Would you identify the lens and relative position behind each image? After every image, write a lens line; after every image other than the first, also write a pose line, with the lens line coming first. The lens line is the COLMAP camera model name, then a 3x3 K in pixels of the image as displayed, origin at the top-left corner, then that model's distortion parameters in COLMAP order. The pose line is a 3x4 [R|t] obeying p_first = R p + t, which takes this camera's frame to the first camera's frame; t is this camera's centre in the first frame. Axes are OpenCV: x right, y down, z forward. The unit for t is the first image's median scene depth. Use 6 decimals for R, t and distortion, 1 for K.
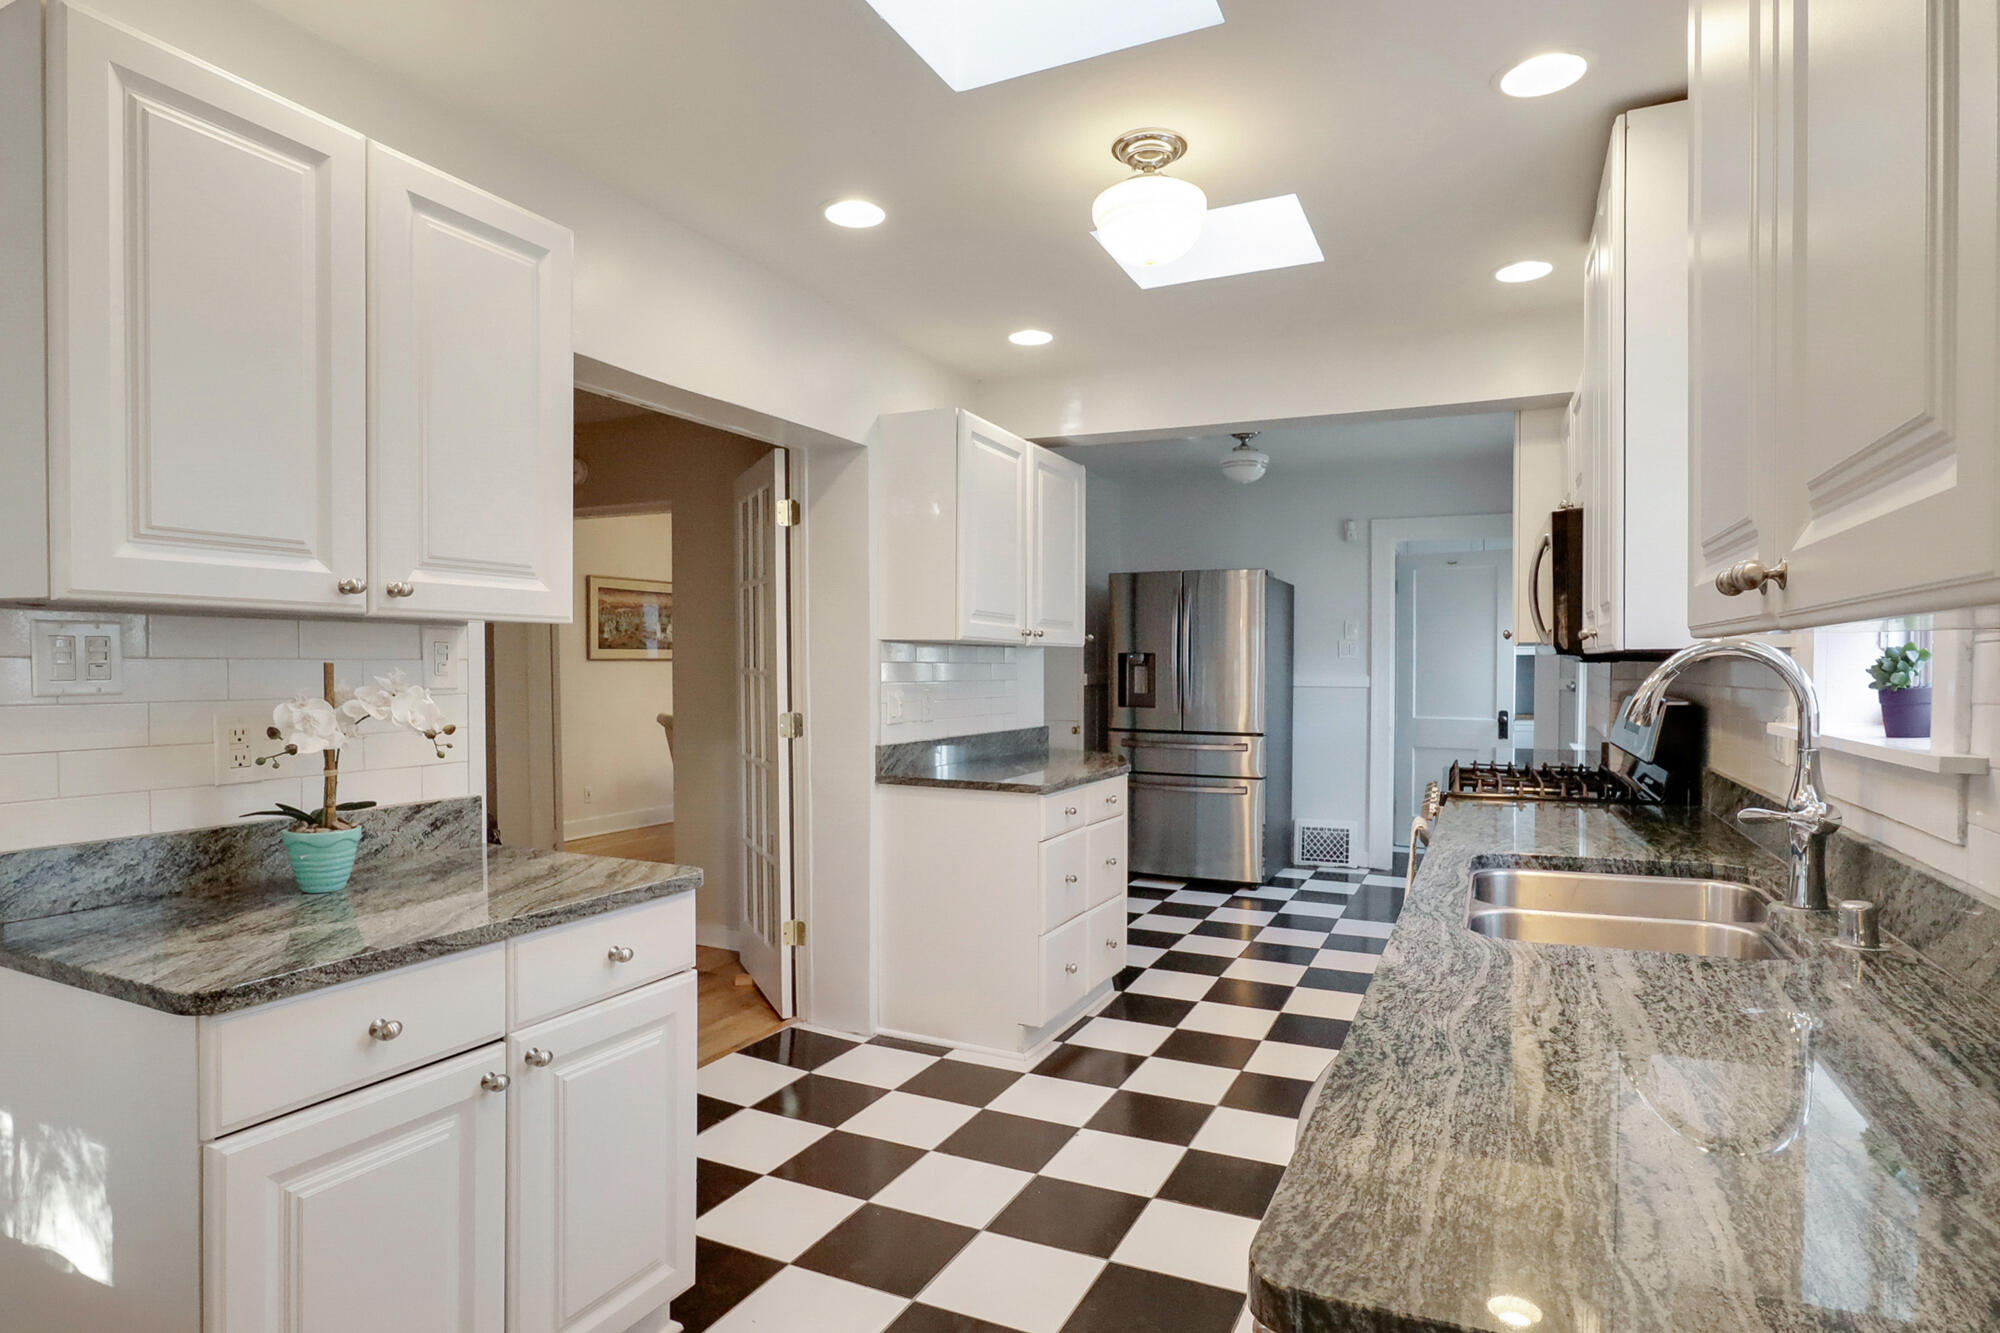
lens RADIAL K [[1084.6, 0, 1000.0], [0, 1084.6, 666.5], [0, 0, 1]] dist [-0.058364, 0.002132]
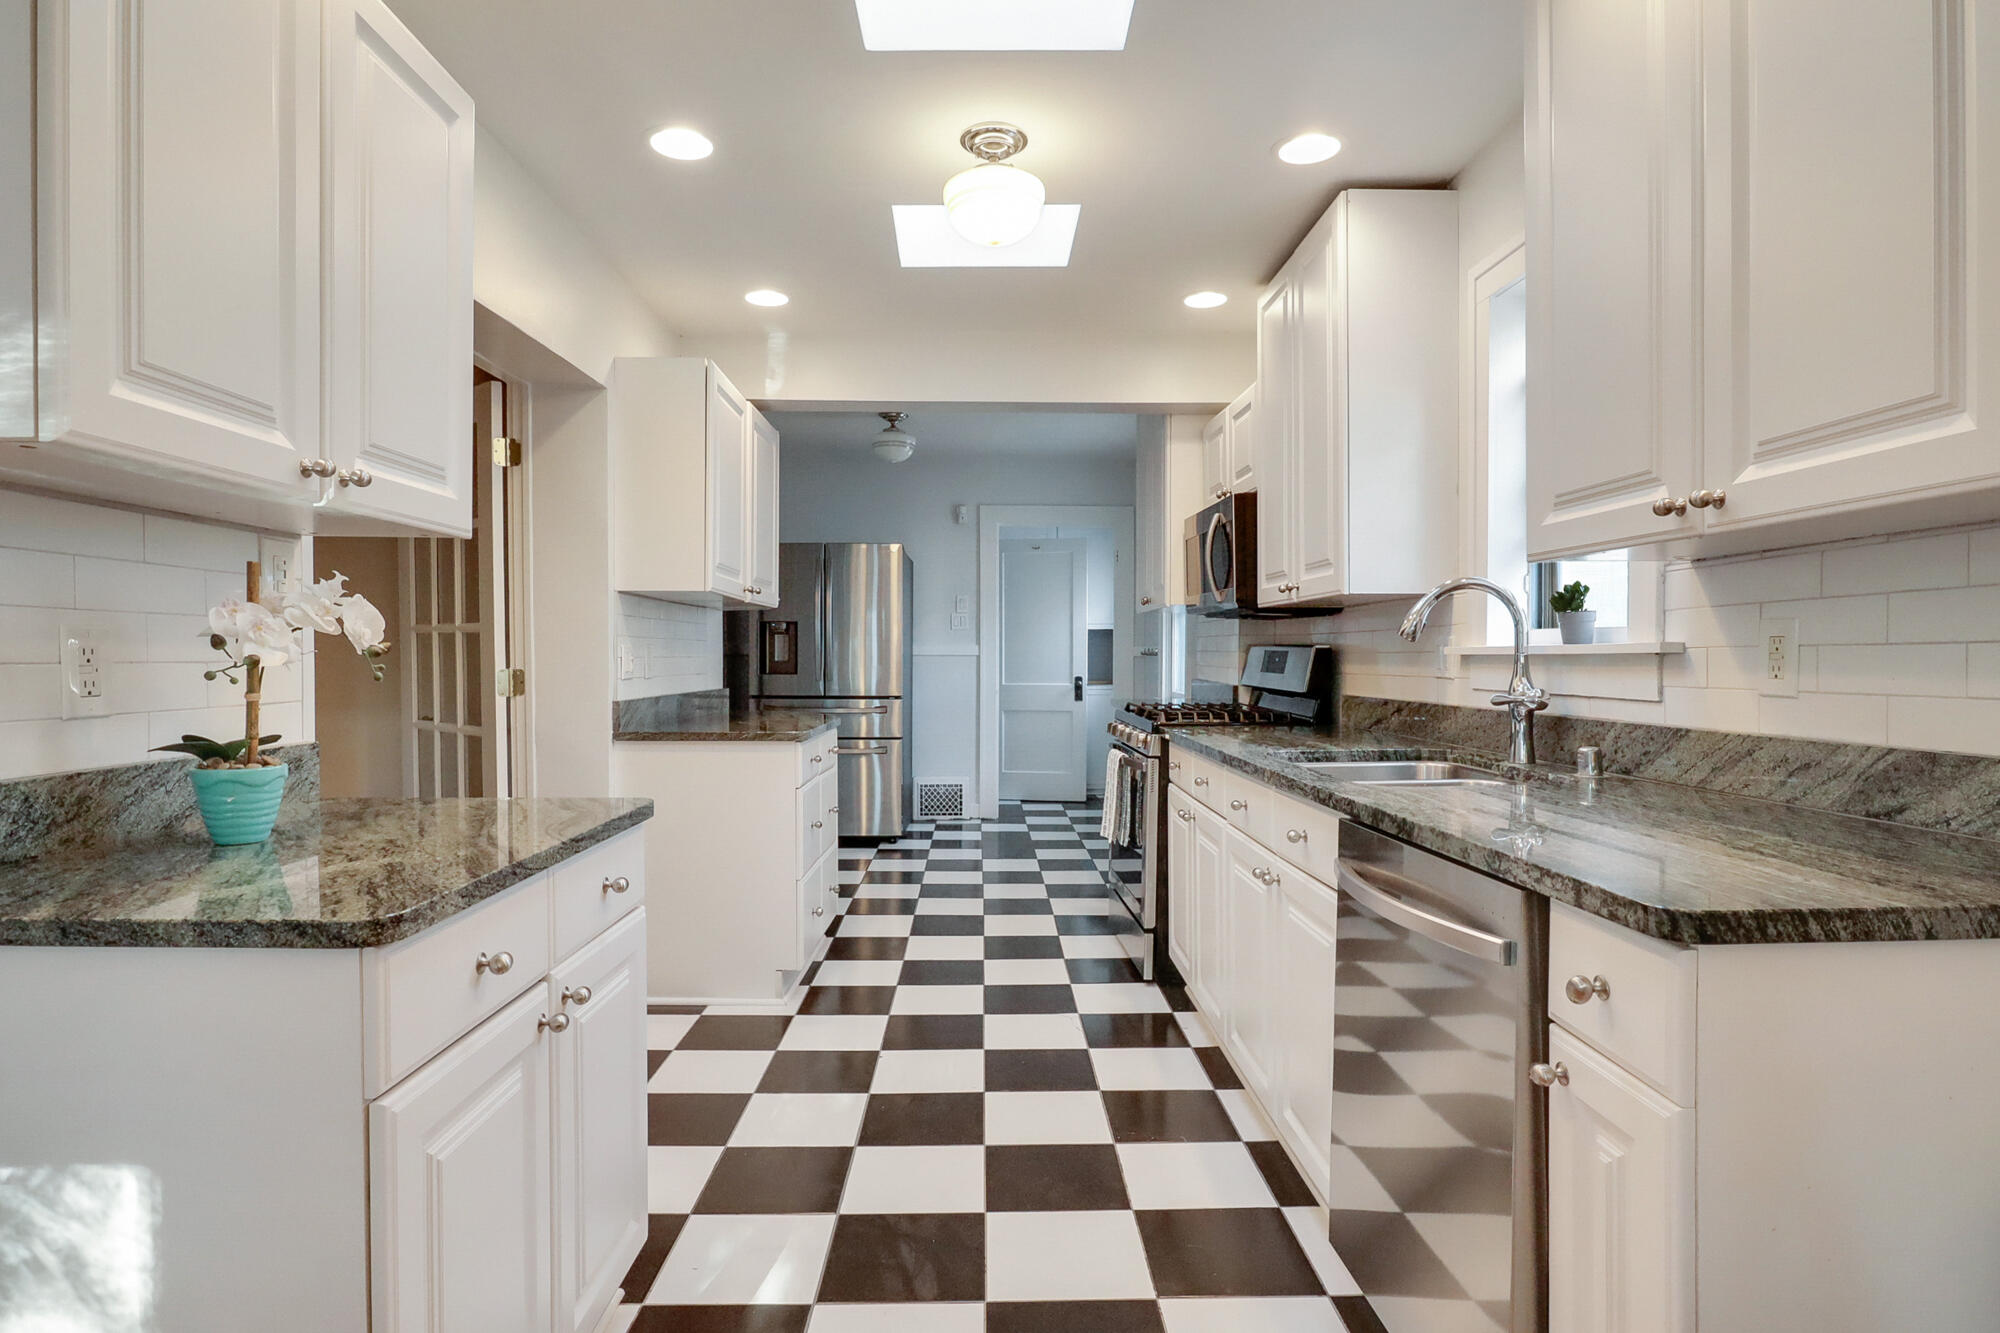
lens RADIAL K [[1067.0, 0, 996.3], [0, 1067.0, 647.0], [0, 0, 1]] dist [-0.020322, -0.000469]
pose [[0.897852, -0.001889, 0.440293, -0.238292], [0.005717, 0.999957, -0.007367, 0.035626], [-0.440260, 0.009132, 0.897824, 0.005707]]
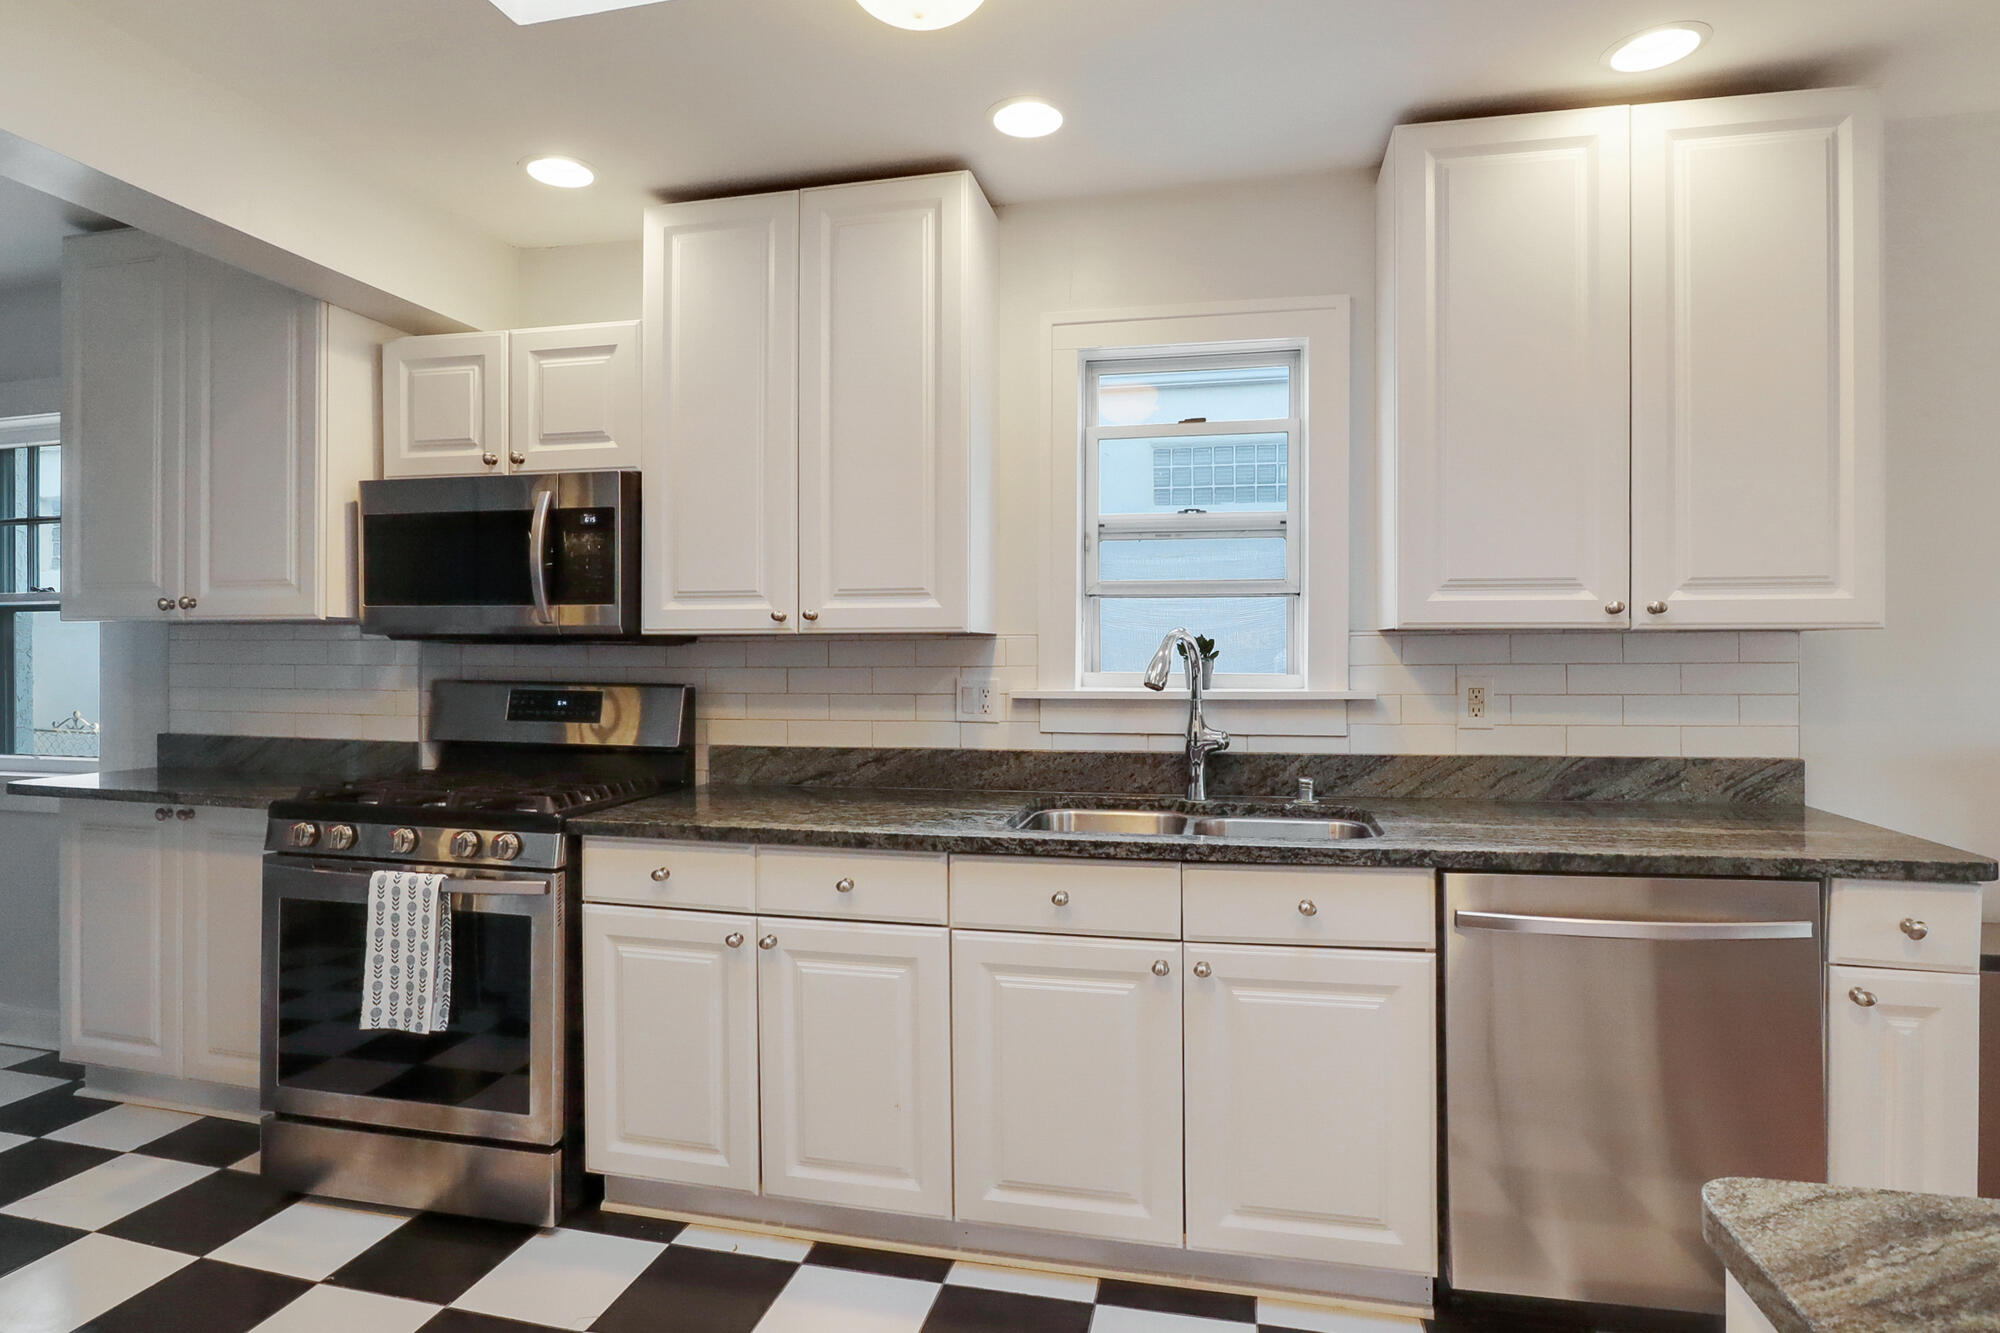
lens RADIAL K [[1021.1, 0, 1013.2], [0, 1021.1, 652.6], [0, 0, 1]] dist [-0.029496, 0.000703]
pose [[-0.216780, -0.003132, 0.976215, -0.312685], [0.003750, 0.999985, 0.004041, 0.000558], [-0.976213, 0.004537, -0.216765, 0.743222]]
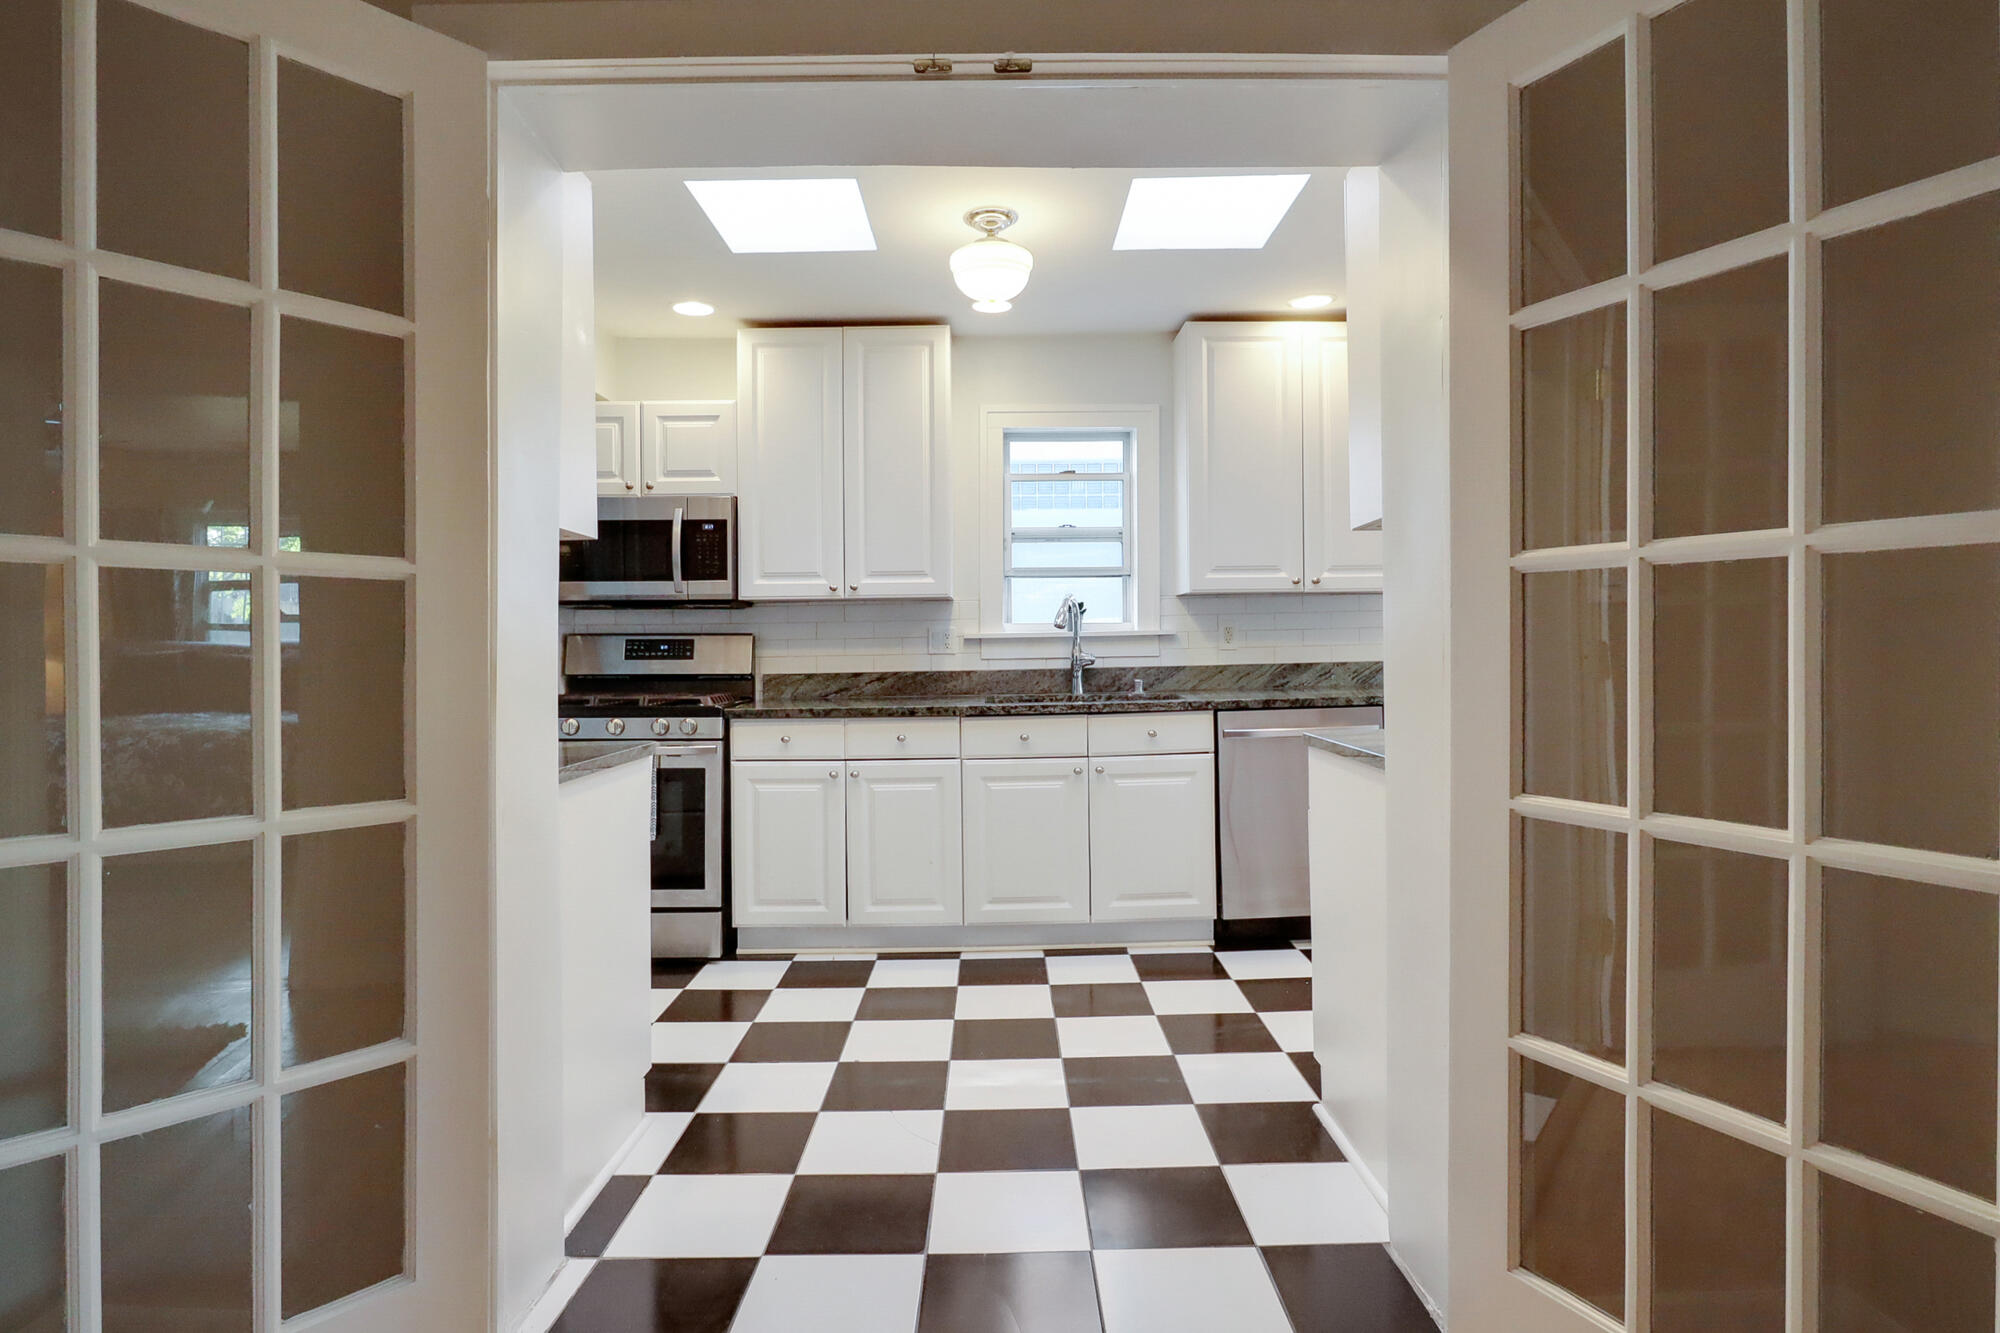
lens RADIAL K [[1067.0, 0, 996.3], [0, 1067.0, 647.0], [0, 0, 1]] dist [-0.020322, -0.000469]
pose [[-0.434931, 0.000026, 0.900464, -0.760318], [0.016222, 0.999838, 0.007806, 0.038482], [-0.900317, 0.018002, -0.434861, 1.111185]]
